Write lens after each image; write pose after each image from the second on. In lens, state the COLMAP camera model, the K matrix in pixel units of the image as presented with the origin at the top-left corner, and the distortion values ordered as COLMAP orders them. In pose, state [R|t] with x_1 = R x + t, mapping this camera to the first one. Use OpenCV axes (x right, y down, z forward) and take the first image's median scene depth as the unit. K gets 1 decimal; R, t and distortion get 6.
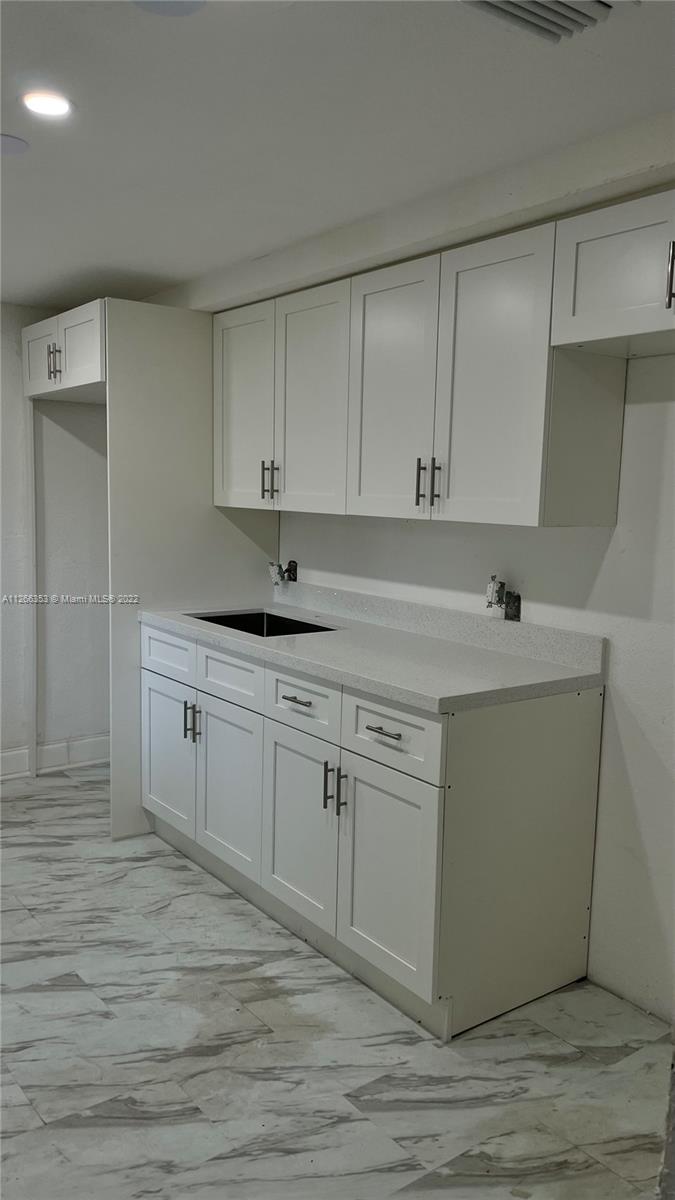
lens RADIAL K [[921.1, 0, 345.9], [0, 921.1, 603.6], [0, 0, 1]] dist [0.044724, -0.070179]
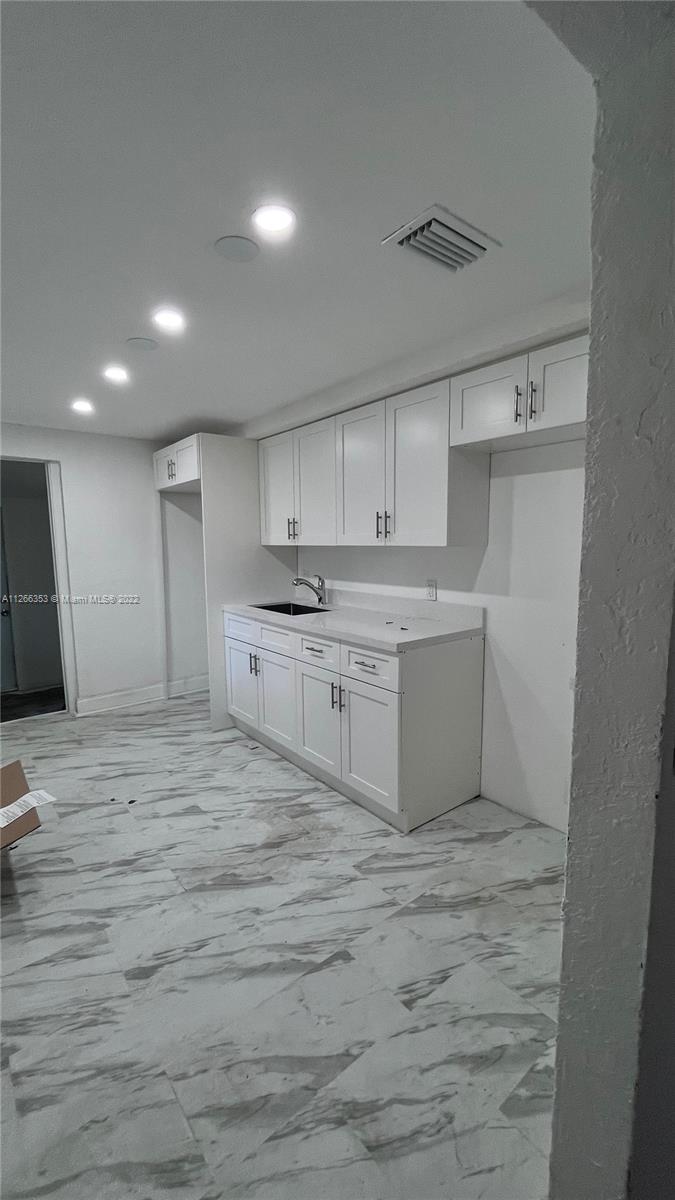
lens RADIAL K [[497.7, 0, 337.0], [0, 497.7, 596.1], [0, 0, 1]] dist [-0.020501, 0.000609]
pose [[0.999105, -0.037551, 0.019448, -0.025172], [0.037790, 0.999213, -0.012051, 0.015588], [-0.018980, 0.012775, 0.999738, 0.031696]]
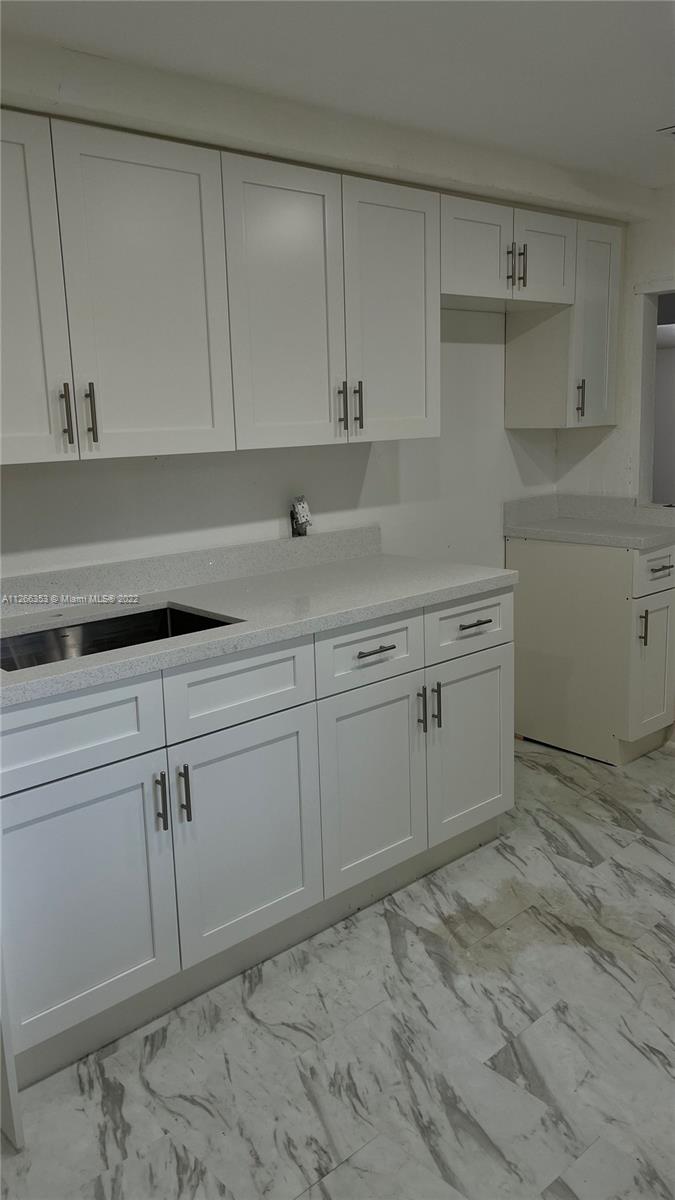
lens RADIAL K [[921.1, 0, 340.3], [0, 921.1, 597.9], [0, 0, 1]] dist [0.044724, -0.070179]
pose [[-0.101871, -0.219557, 0.970266, -0.962631], [0.152743, 0.960323, 0.233344, -0.170387], [-0.983002, 0.171972, -0.064293, 1.132035]]
